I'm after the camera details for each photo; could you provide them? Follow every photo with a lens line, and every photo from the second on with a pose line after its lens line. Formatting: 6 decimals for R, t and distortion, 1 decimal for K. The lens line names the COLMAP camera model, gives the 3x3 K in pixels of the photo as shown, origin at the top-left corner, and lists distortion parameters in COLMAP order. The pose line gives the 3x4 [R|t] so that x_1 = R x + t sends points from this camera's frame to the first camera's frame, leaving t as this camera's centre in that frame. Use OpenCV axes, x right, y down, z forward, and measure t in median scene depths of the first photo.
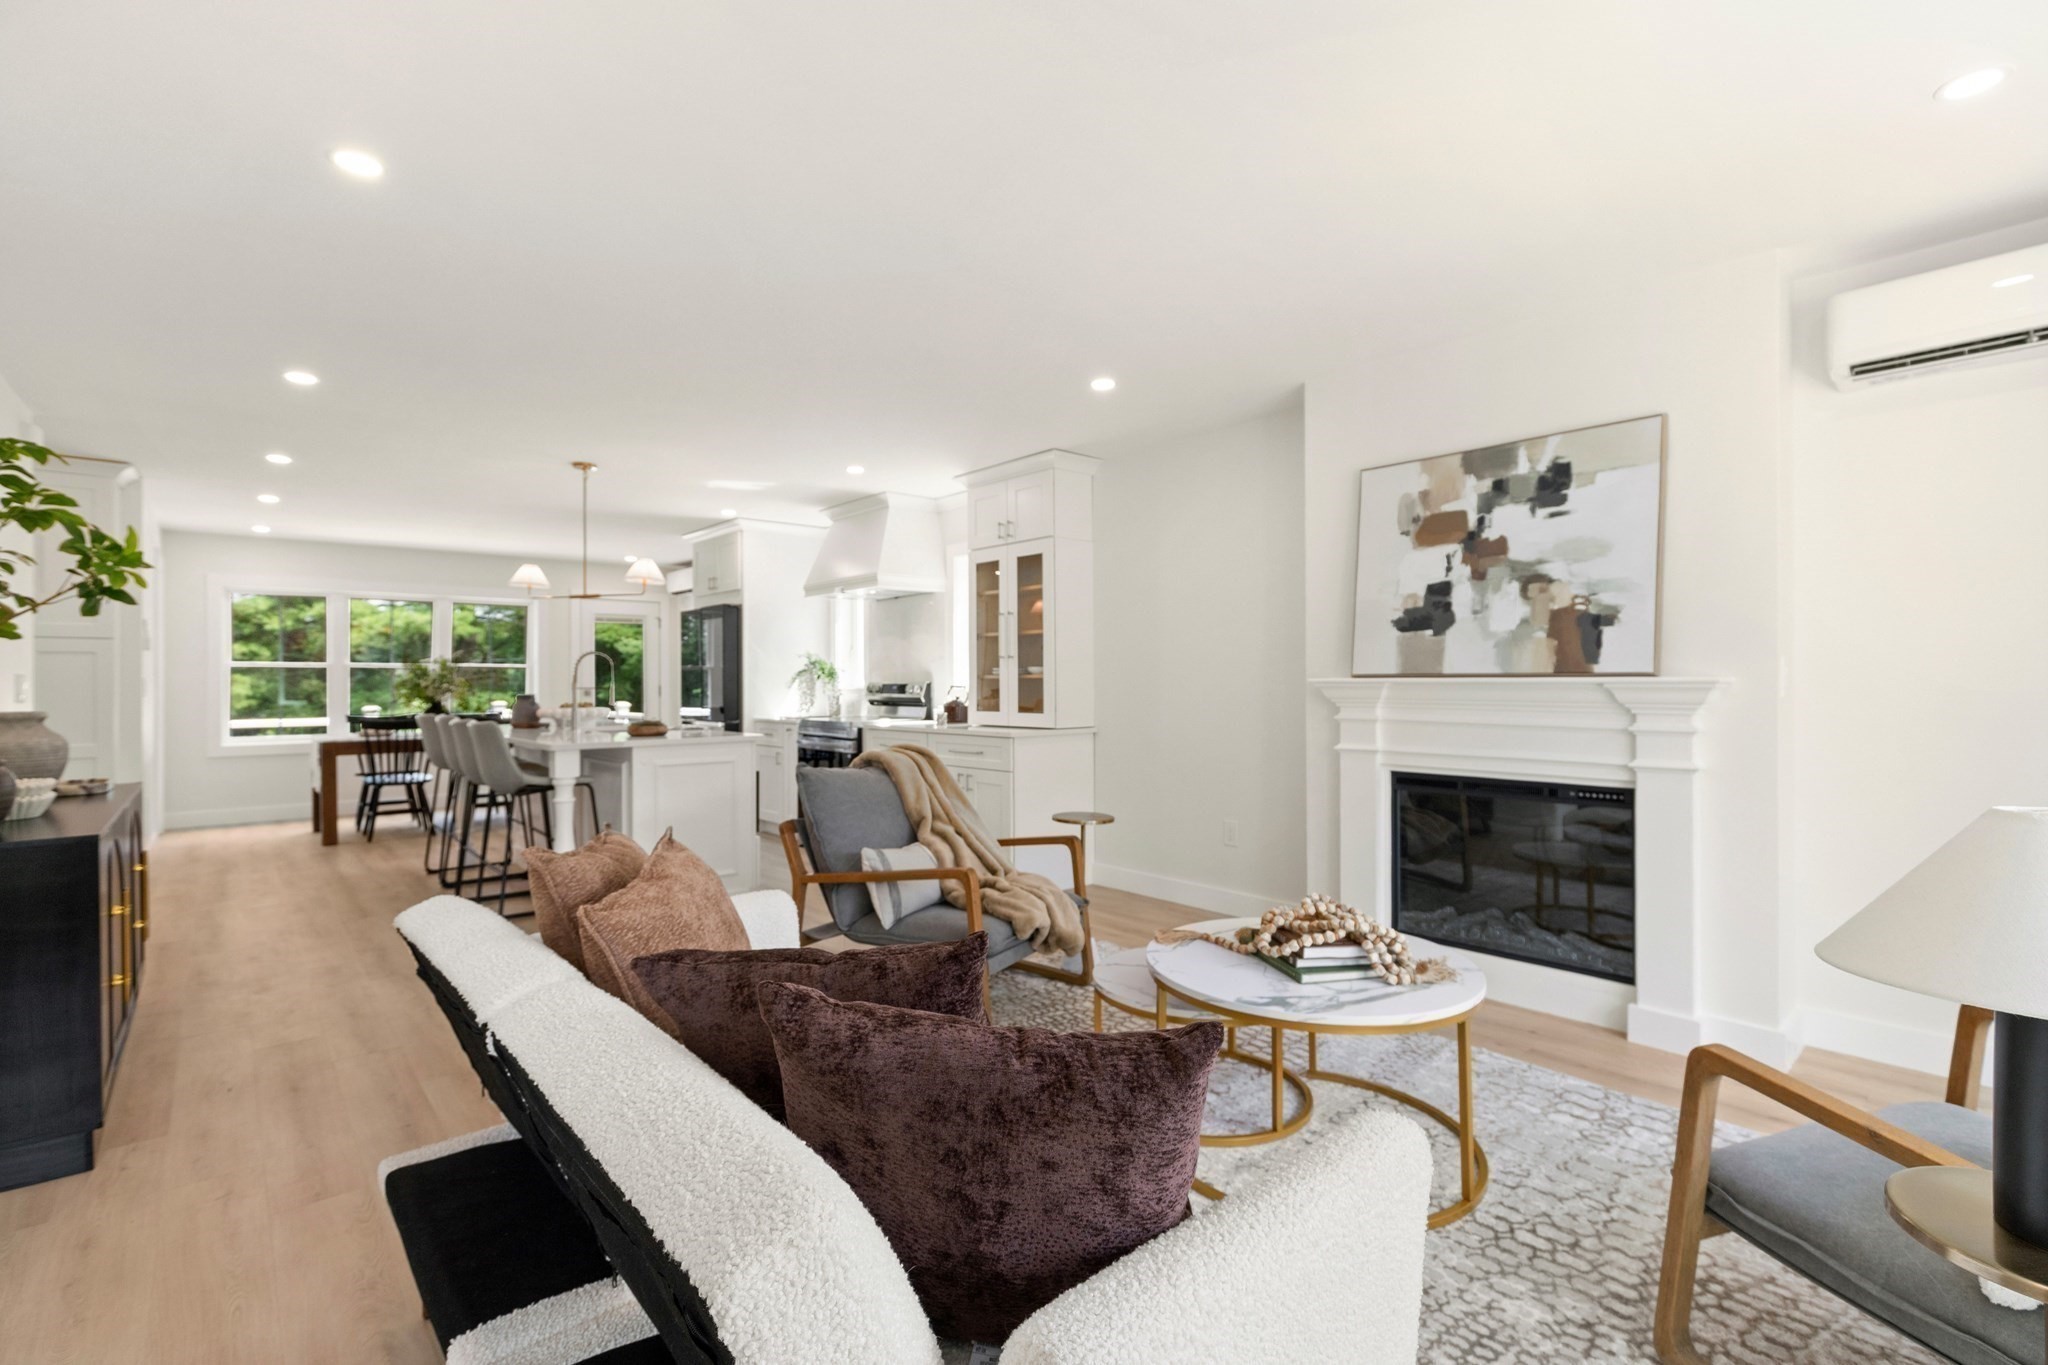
lens RADIAL K [[929.4, 0, 998.8], [0, 929.4, 706.2], [0, 0, 1]] dist [0.001976, 0.000246]
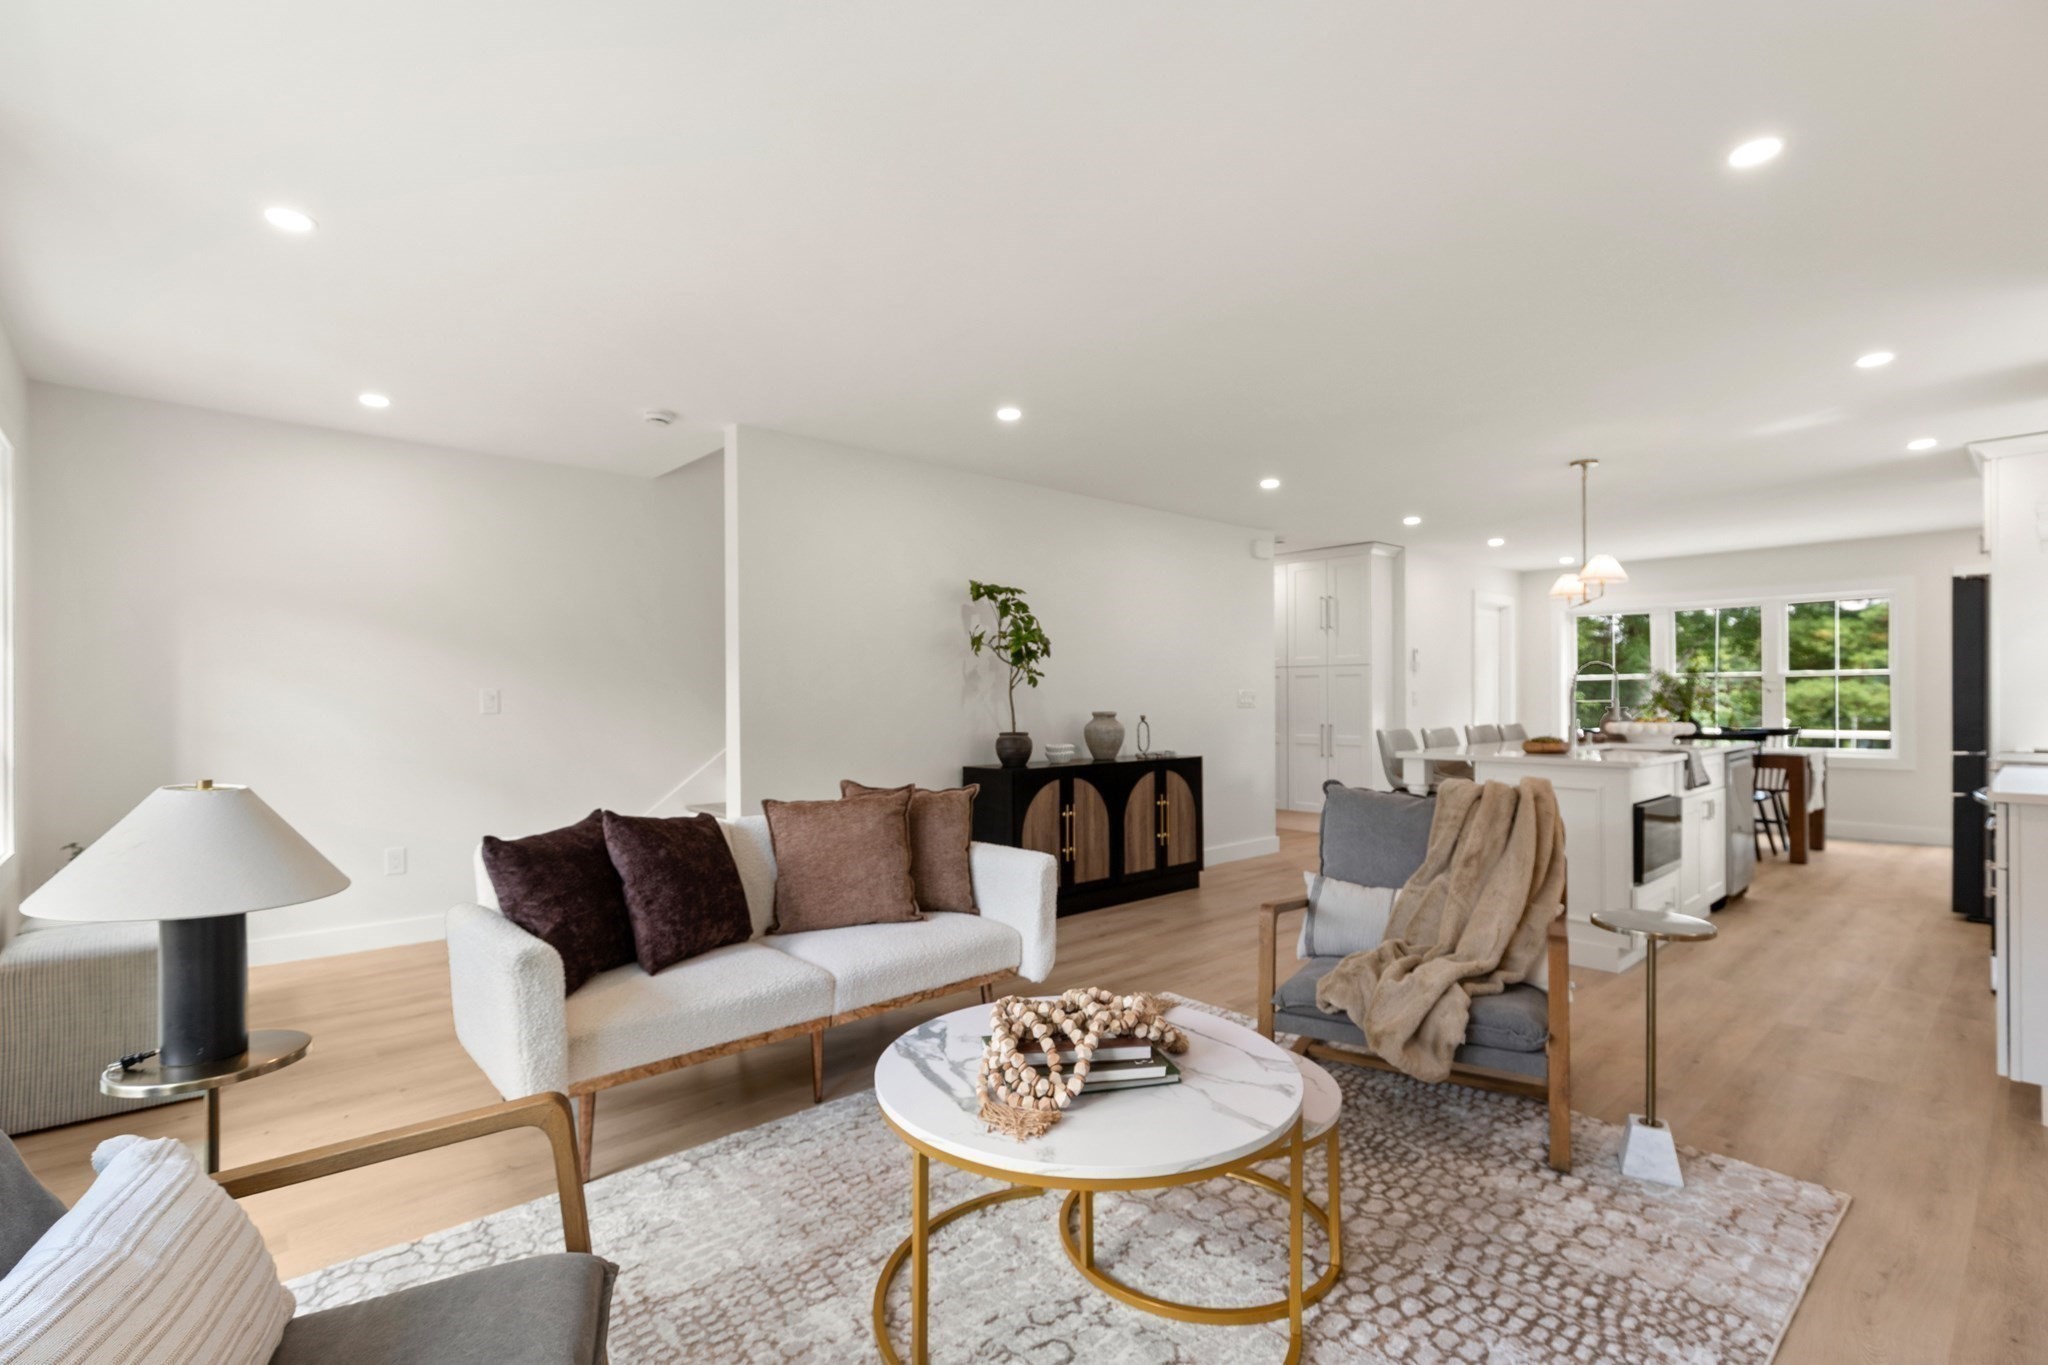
lens RADIAL K [[929.4, 0, 998.8], [0, 929.4, 706.2], [0, 0, 1]] dist [0.001976, 0.000246]
pose [[0.028602, 0.007251, -0.999565, 0.520136], [-0.017581, 0.999823, 0.006749, -0.011068], [0.999436, 0.017380, 0.028725, 0.430789]]
